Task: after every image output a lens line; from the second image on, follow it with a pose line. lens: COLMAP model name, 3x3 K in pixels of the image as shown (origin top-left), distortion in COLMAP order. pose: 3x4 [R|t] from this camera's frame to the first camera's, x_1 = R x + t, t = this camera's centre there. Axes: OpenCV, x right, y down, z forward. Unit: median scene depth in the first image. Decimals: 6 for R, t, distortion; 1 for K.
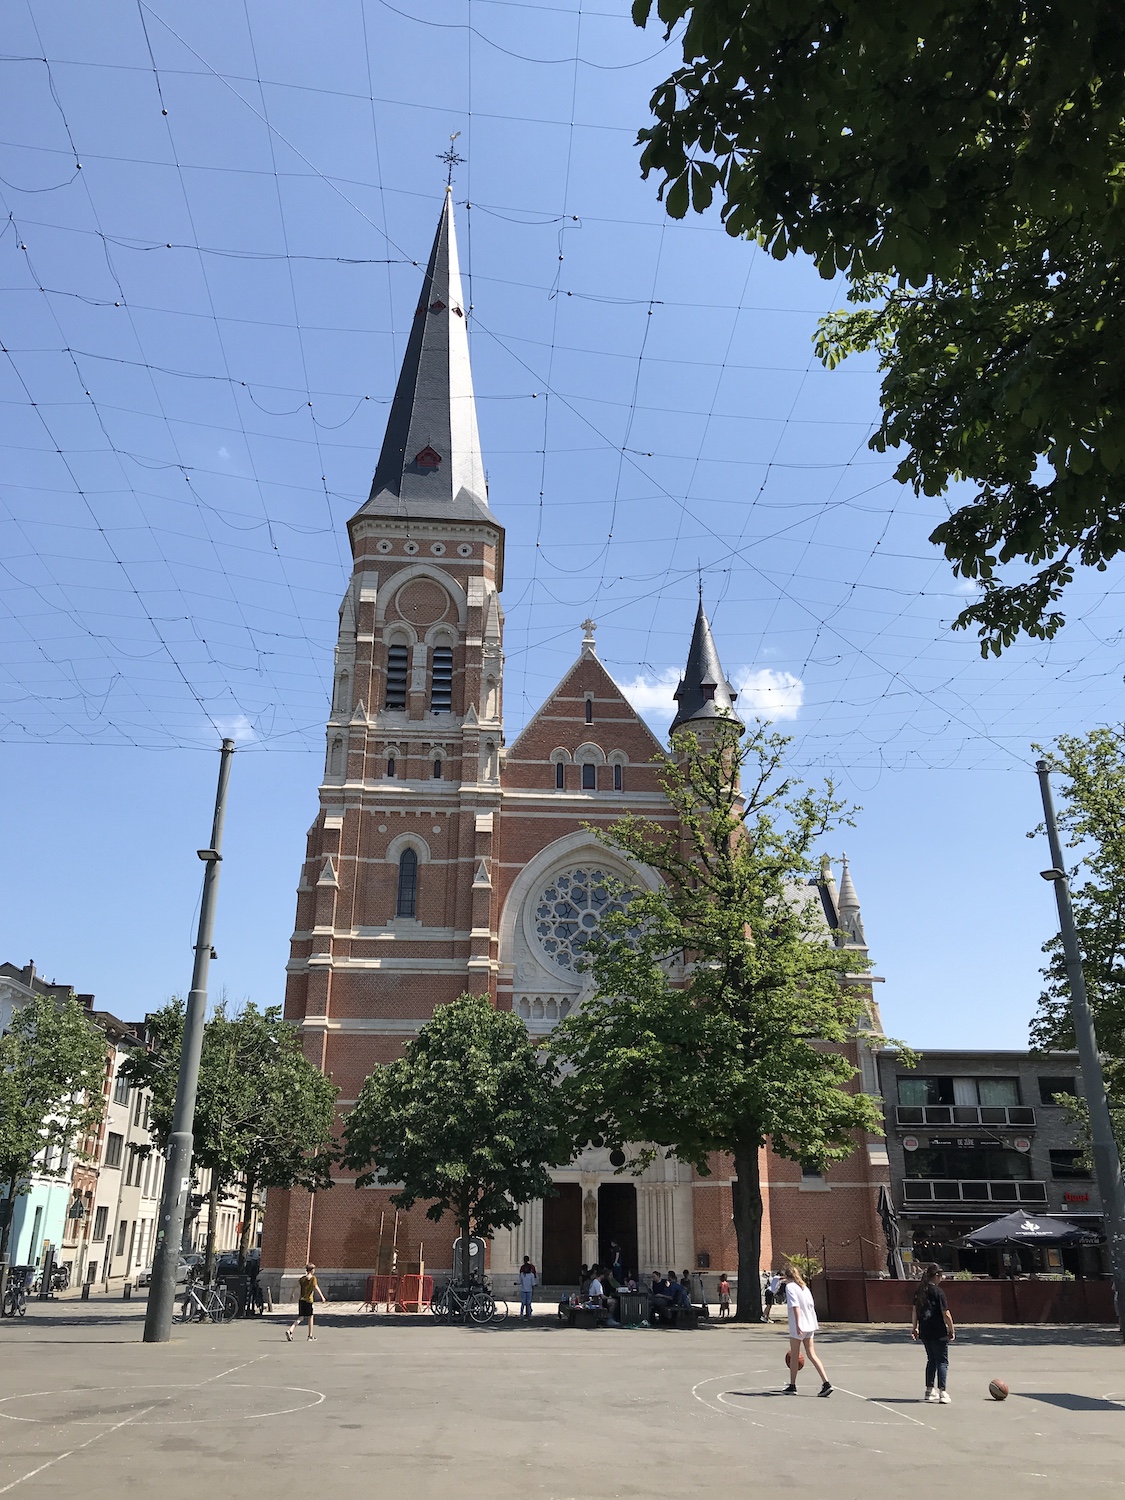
lens RADIAL K [[1214.8, 0, 563.7], [0, 1214.8, 747.9], [0, 0, 1]] dist [0.000847, 0.000061]
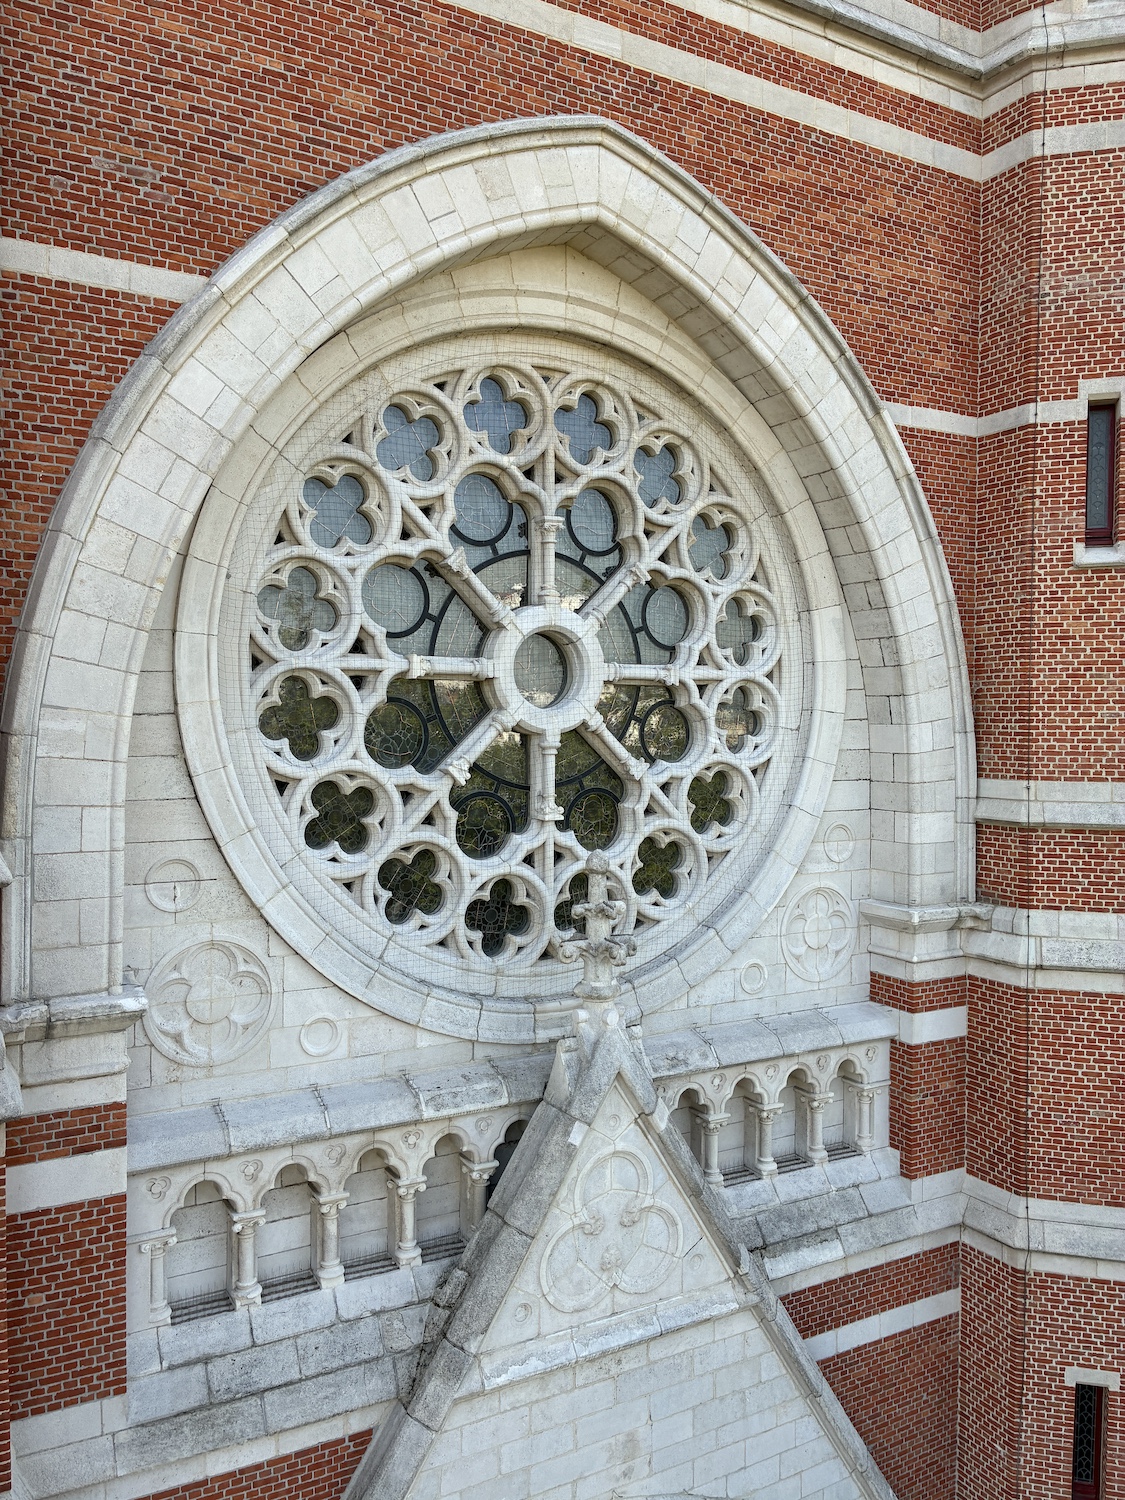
lens RADIAL K [[1143.5, 0, 561.4], [0, 1143.5, 750.4], [0, 0, 1]] dist [-0.013629, -0.000605]
pose [[0.898290, -0.013242, 0.439204, -0.052121], [-0.147232, 0.932694, 0.329249, 0.096912], [-0.414003, -0.360426, 0.835880, 0.850281]]
